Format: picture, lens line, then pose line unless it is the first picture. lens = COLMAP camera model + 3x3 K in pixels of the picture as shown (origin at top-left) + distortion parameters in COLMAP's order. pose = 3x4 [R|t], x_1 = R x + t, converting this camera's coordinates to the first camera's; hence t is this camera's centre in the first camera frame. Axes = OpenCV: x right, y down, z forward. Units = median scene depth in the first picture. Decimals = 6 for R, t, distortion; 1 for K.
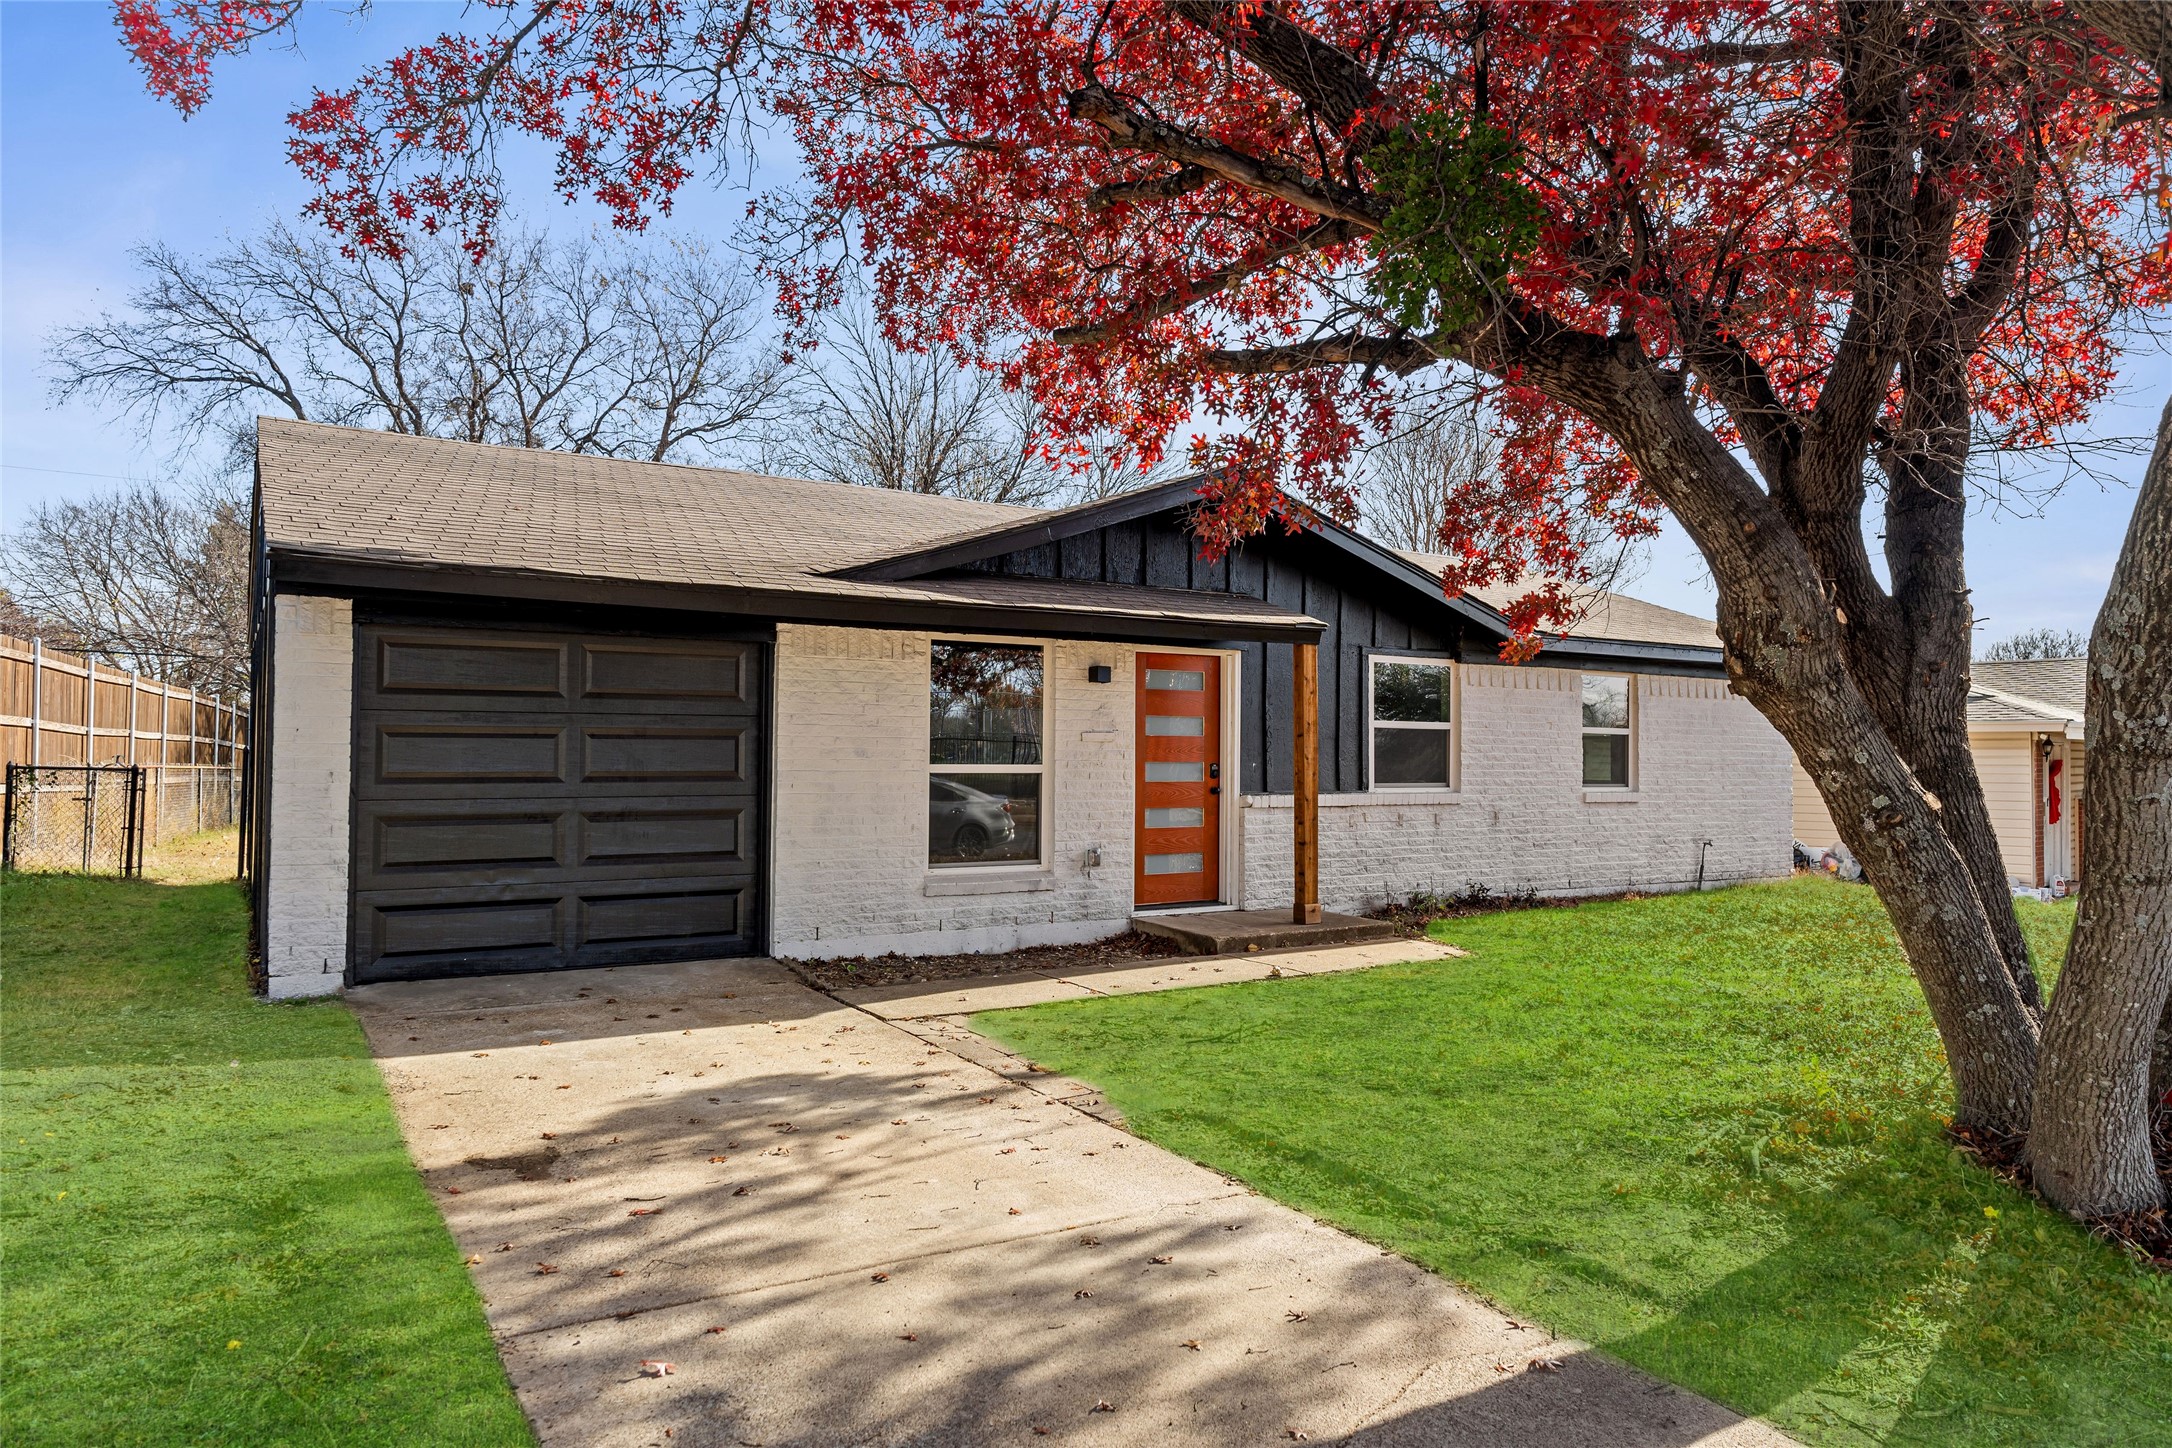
lens RADIAL K [[1357.1, 0, 1113.0], [0, 1357.1, 730.9], [0, 0, 1]] dist [0.011489, 0.001037]
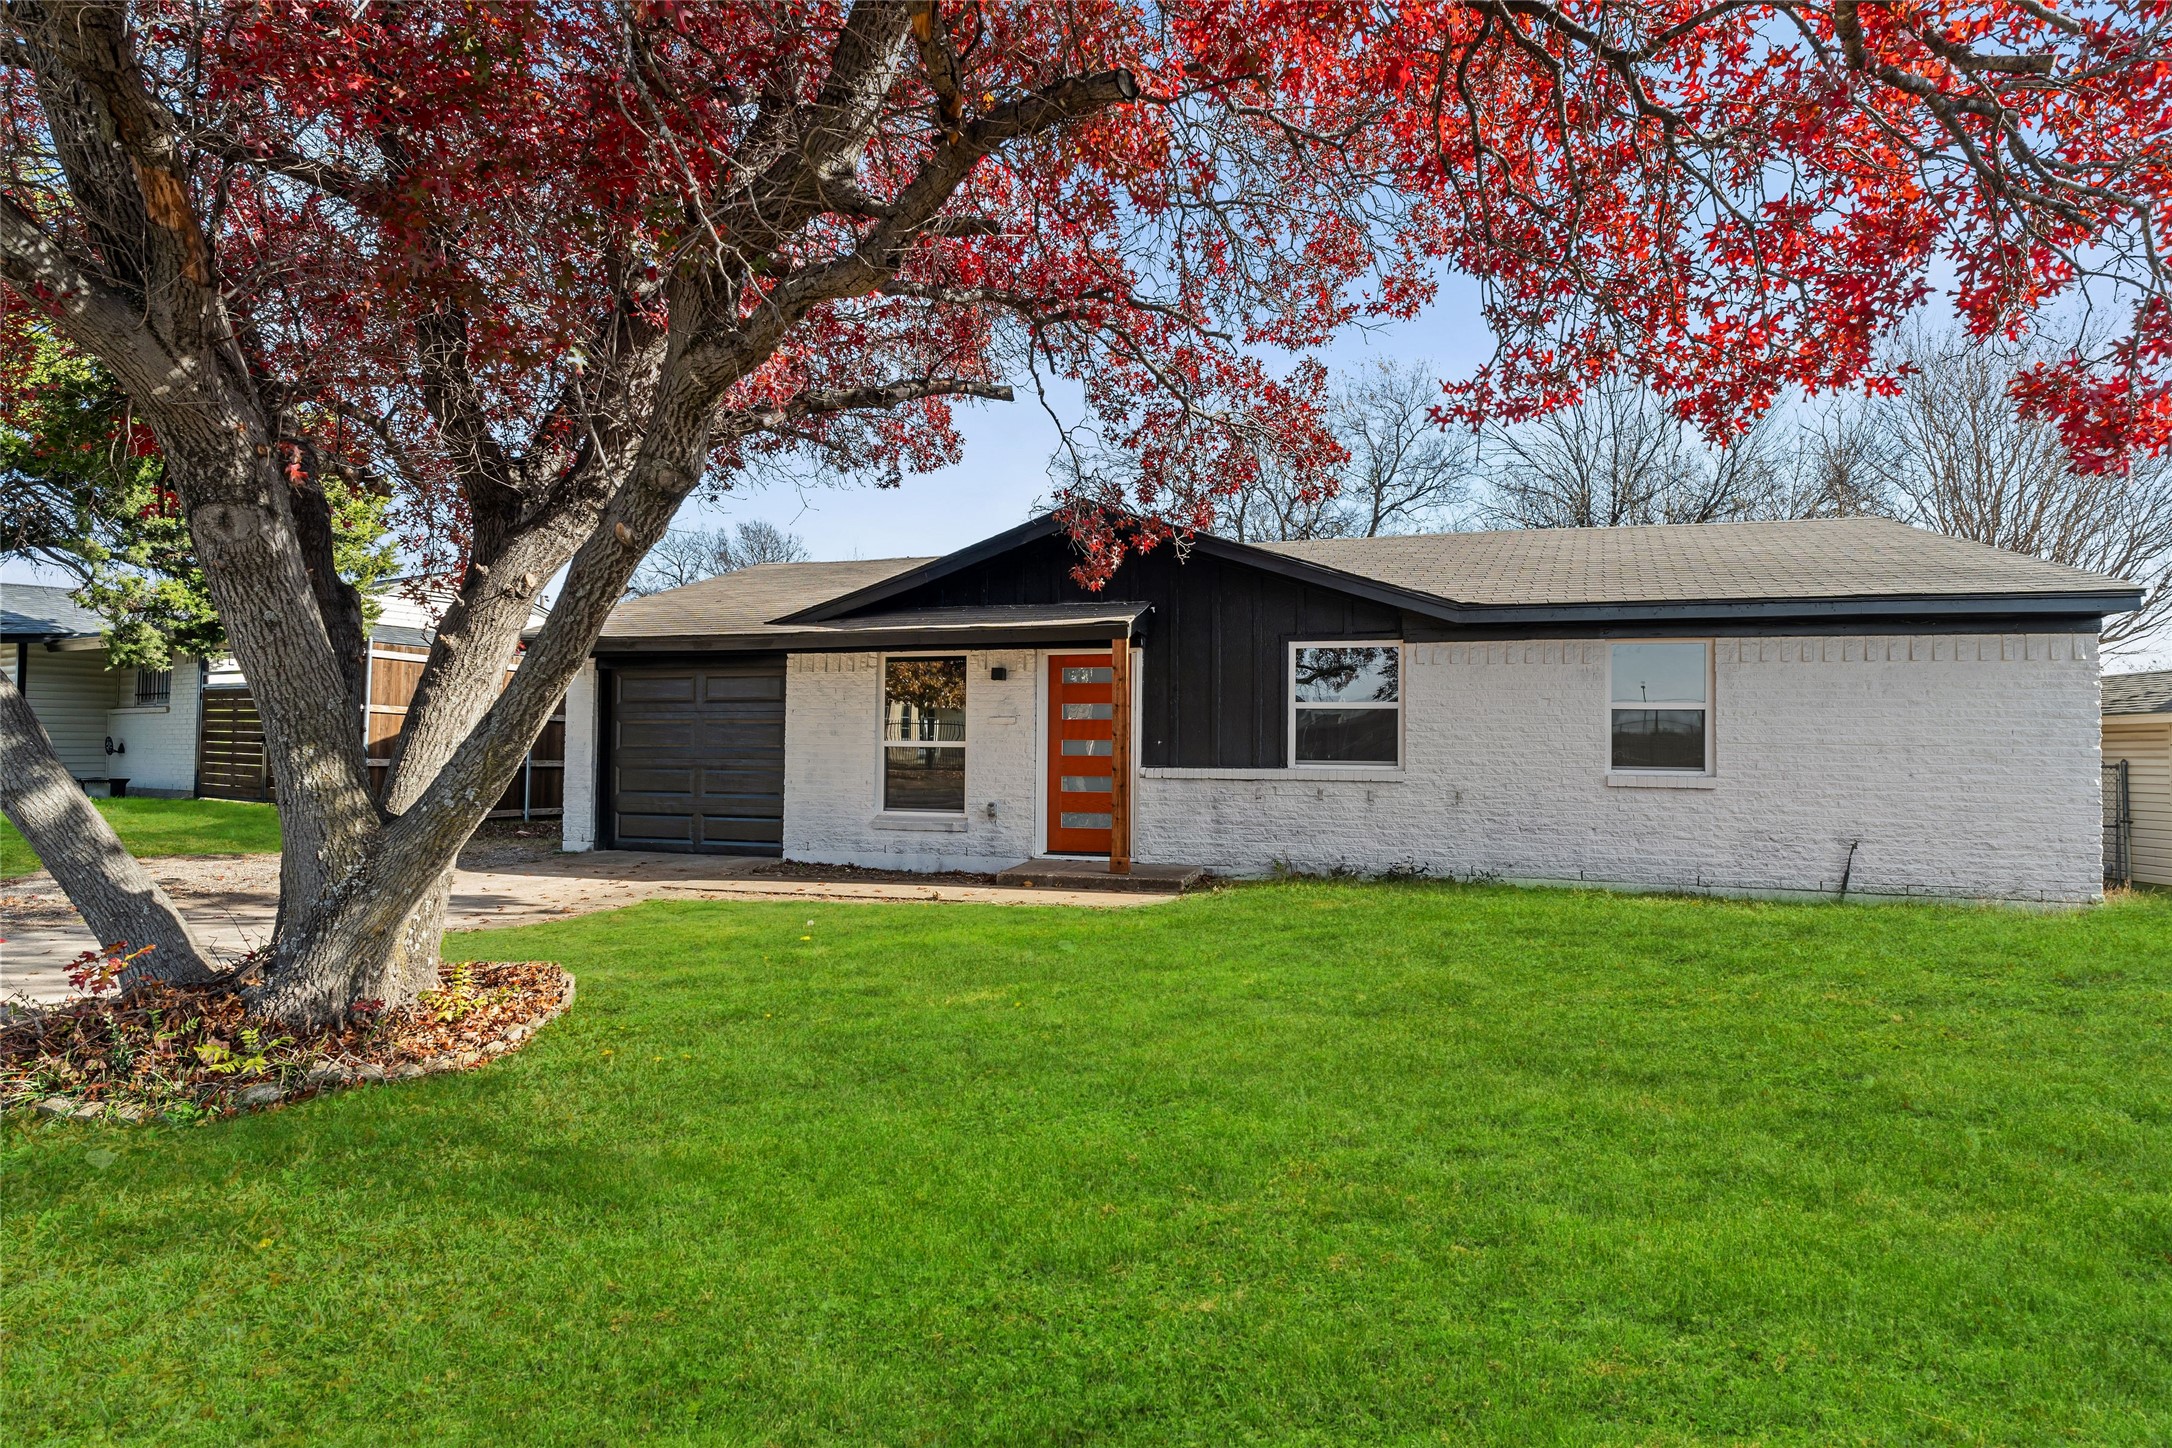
lens RADIAL K [[1048.7, 0, 1093.4], [0, 1048.7, 723.8], [0, 0, 1]] dist [-0.001813, -0.000952]
pose [[0.677637, -0.021566, -0.735080, 0.813209], [0.007841, 0.999725, -0.022102, 0.031125], [0.735354, 0.009213, 0.677620, 0.363794]]
